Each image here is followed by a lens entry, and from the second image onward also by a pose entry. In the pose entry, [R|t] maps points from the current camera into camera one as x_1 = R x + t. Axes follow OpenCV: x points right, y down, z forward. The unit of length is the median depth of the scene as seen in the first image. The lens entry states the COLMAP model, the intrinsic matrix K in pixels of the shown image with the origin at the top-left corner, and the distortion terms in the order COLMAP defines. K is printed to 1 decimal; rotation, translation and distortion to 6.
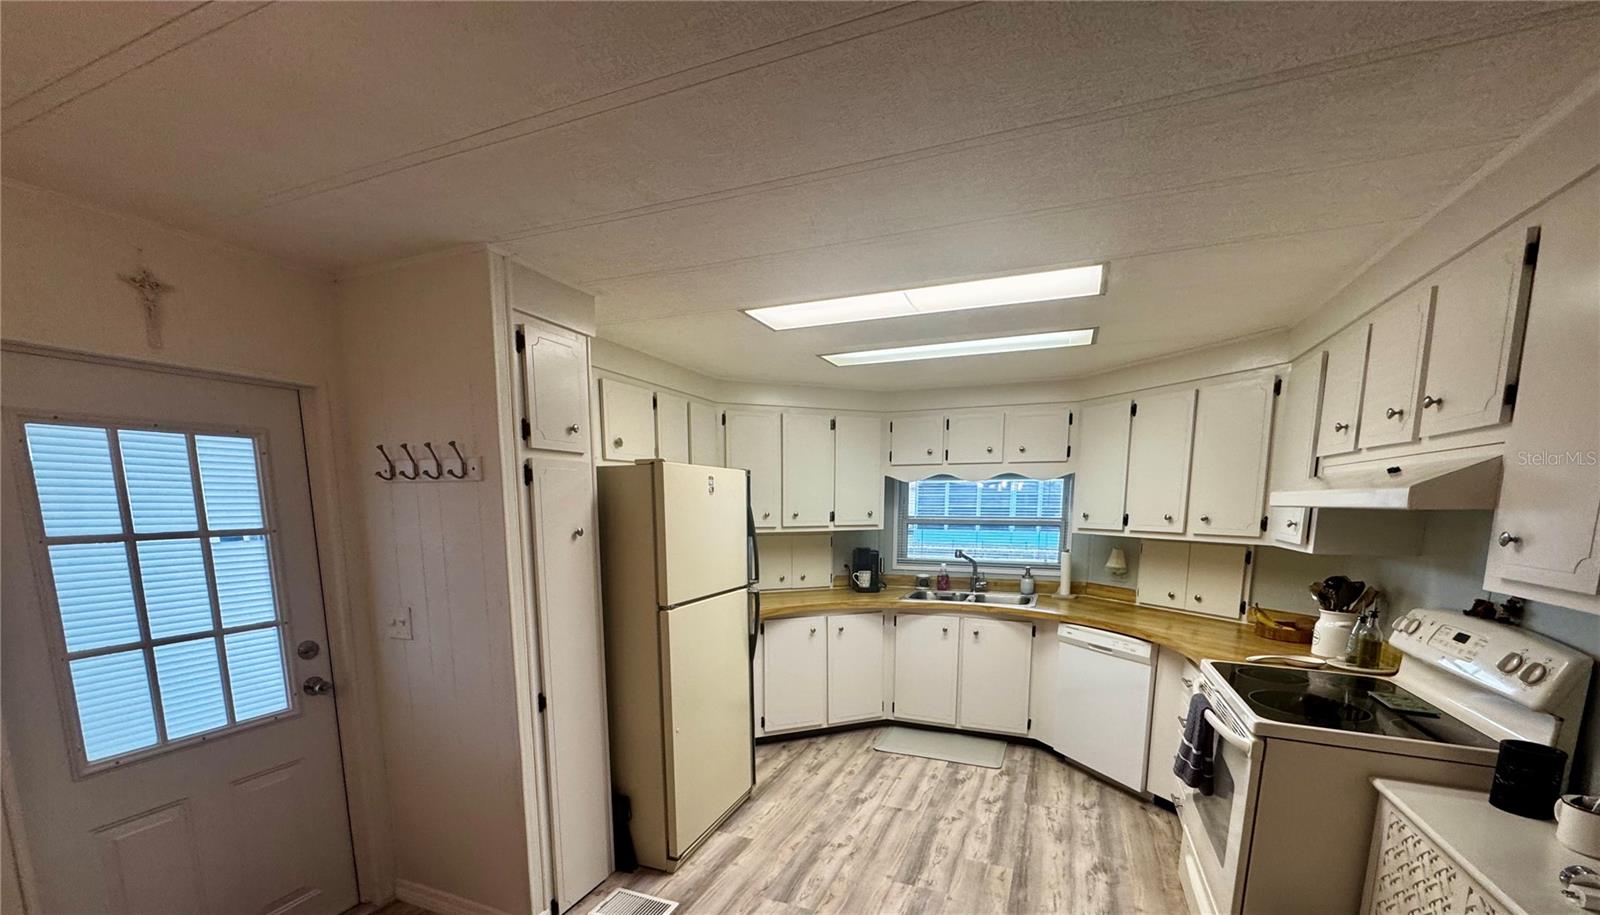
lens RADIAL K [[636.7, 0, 793.8], [0, 636.7, 594.8], [0, 0, 1]] dist [-0.000039, -0.000013]
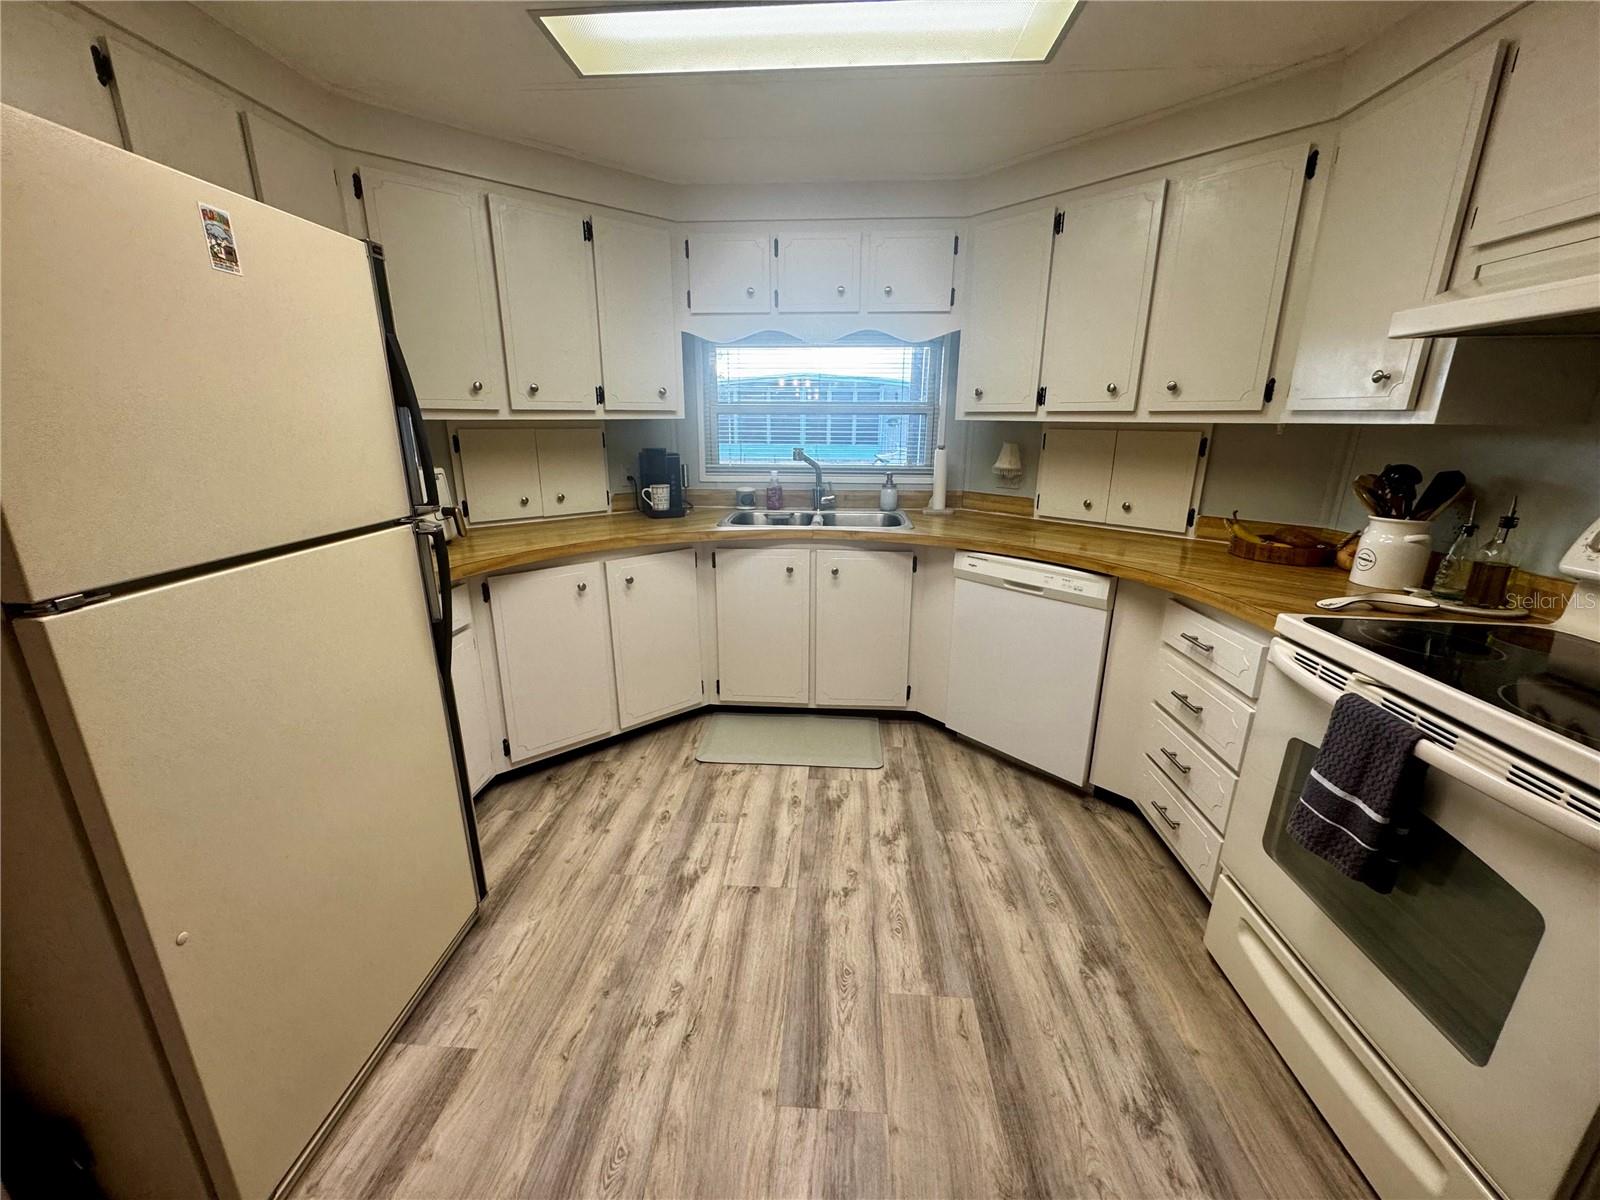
lens RADIAL K [[639.2, 0, 795.9], [0, 639.2, 598.3], [0, 0, 1]] dist [-0.002627, 0.000113]
pose [[0.944781, -0.085235, 0.316424, 0.032216], [0.043540, 0.989671, 0.136585, -0.007044], [-0.324797, -0.115266, 0.938733, 0.402527]]
